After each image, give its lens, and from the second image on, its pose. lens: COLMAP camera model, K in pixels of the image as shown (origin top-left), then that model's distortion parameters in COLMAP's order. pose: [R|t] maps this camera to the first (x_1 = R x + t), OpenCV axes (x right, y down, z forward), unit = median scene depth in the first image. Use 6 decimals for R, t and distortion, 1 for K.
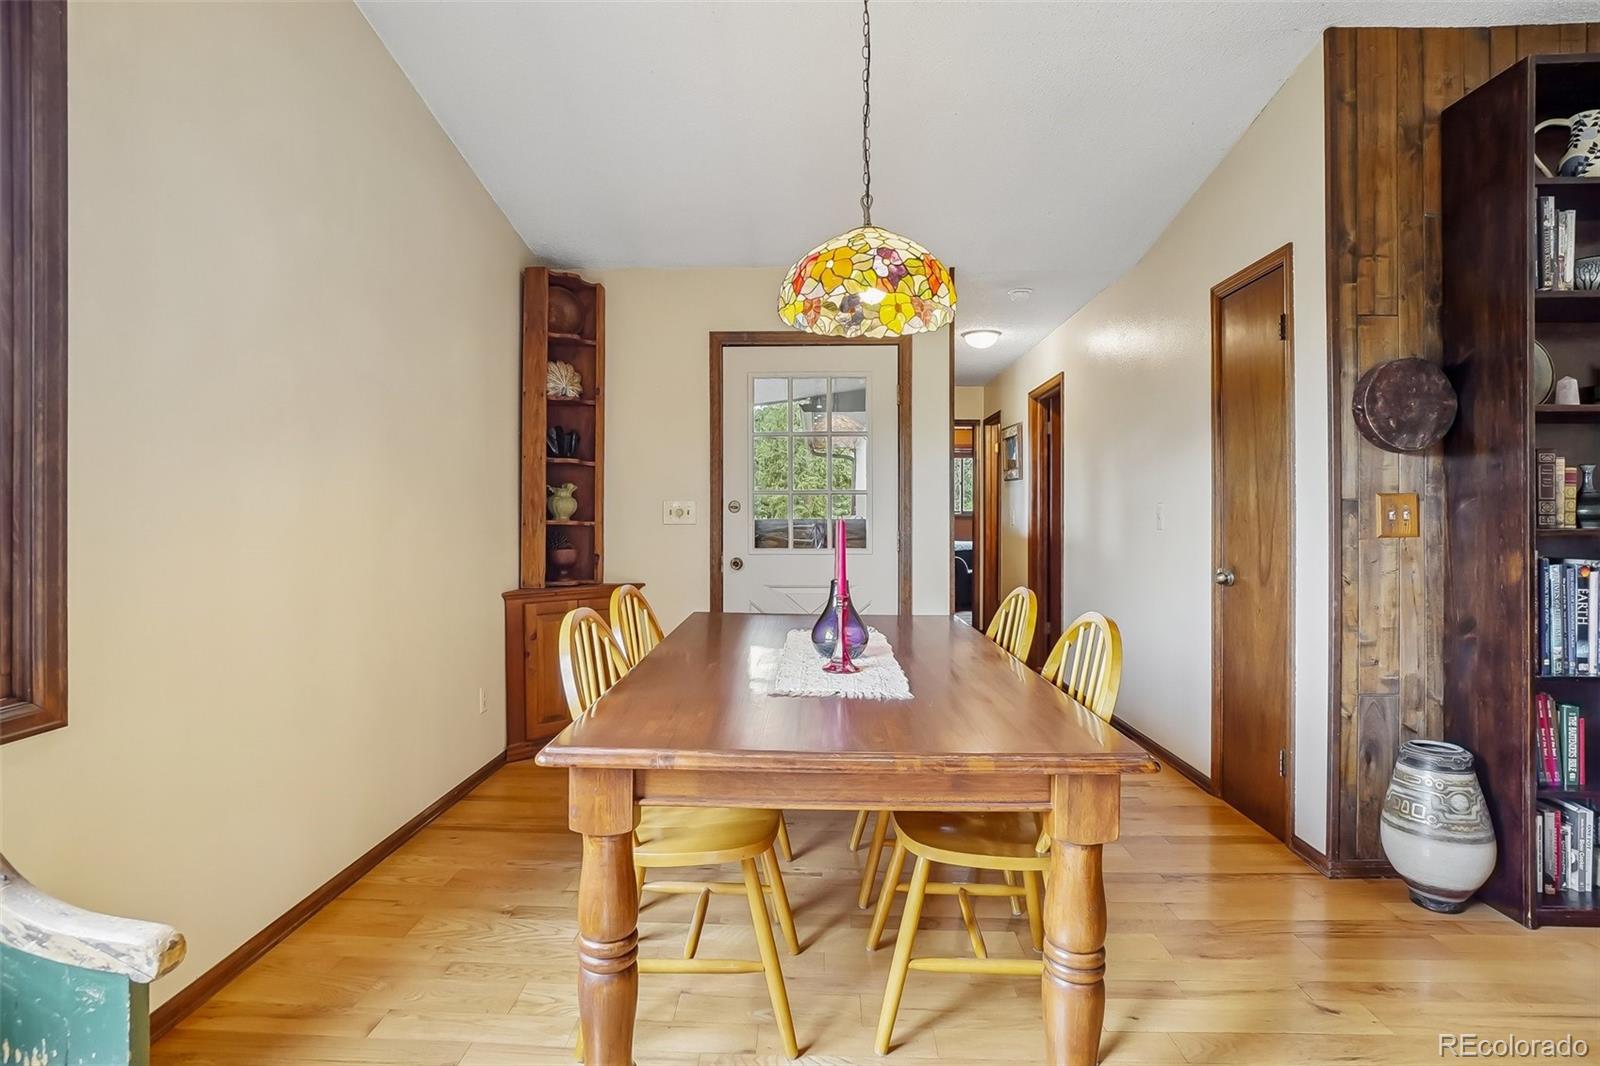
lens RADIAL K [[830.0, 0, 796.8], [0, 830.0, 525.9], [0, 0, 1]] dist [0.002187, 0.000213]
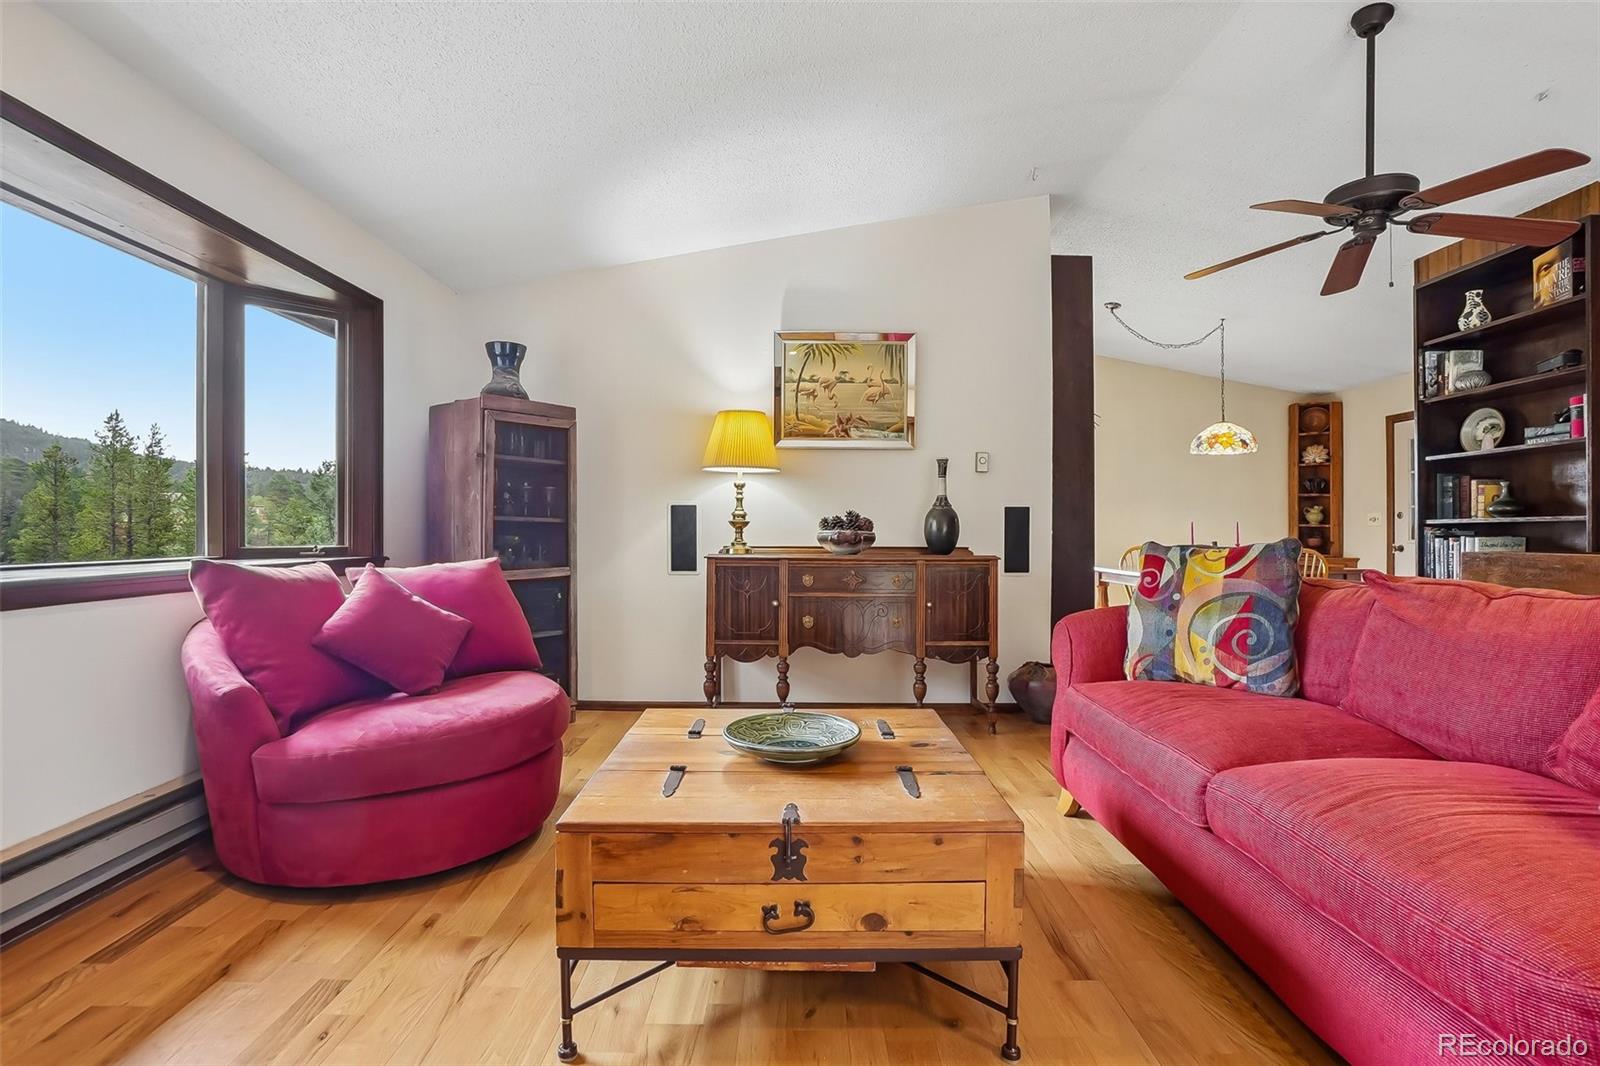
lens RADIAL K [[740.4, 0, 798.4], [0, 740.4, 539.3], [0, 0, 1]] dist [-0.037617, 0.007443]
pose [[0.038779, 0.005539, -0.999232, 1.414886], [-0.007024, 0.999961, 0.005270, 0.028204], [0.999223, 0.006814, 0.038816, -0.310534]]
